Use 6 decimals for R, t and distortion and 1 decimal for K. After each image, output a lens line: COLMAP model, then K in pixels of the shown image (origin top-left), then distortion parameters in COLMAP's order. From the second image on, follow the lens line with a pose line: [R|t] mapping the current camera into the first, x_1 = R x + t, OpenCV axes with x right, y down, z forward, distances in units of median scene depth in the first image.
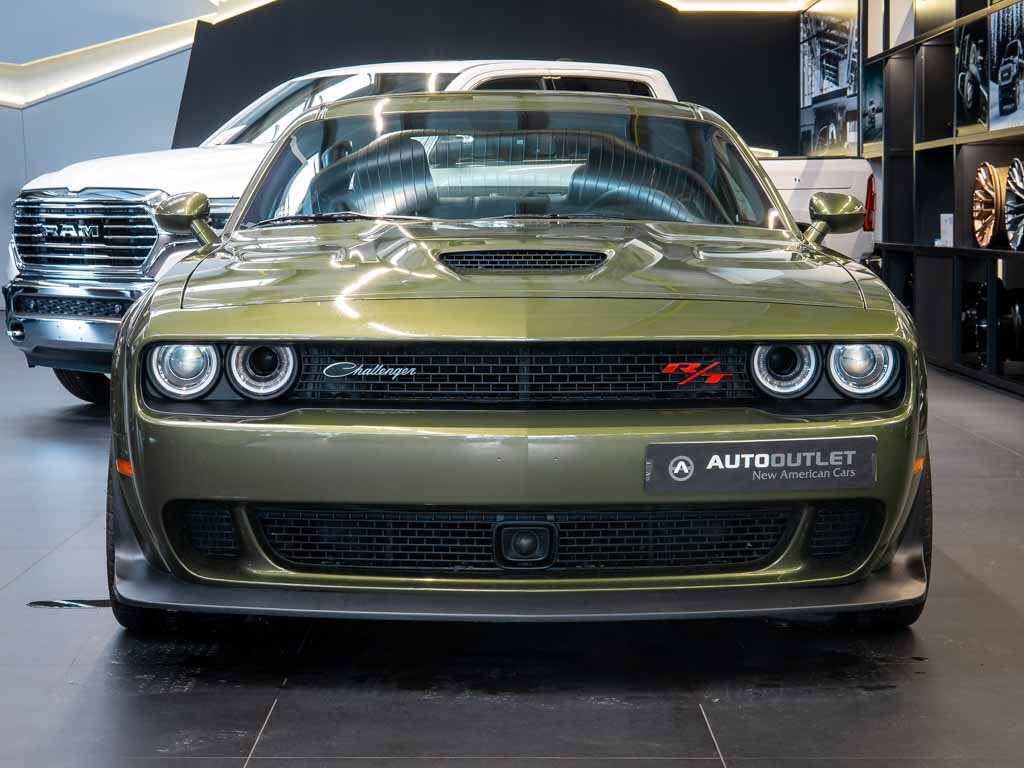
lens RADIAL K [[2292.5, 0, 513.0], [0, 2292.5, 382.3], [0, 0, 1]] dist [0.010630, 0.000000]
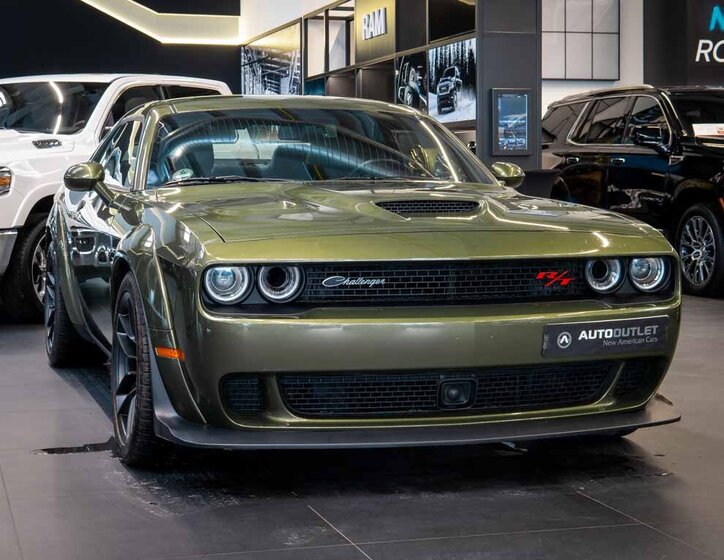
lens RADIAL K [[1512.8, 0, 361.3], [0, 1512.8, 282.5], [0, 0, 1]] dist [0.014362, 0.000000]
pose [[0.961641, -0.022340, 0.273401, -0.323667], [0.023632, 0.999720, -0.001431, -0.002994], [-0.273292, 0.007837, 0.961899, 0.051076]]
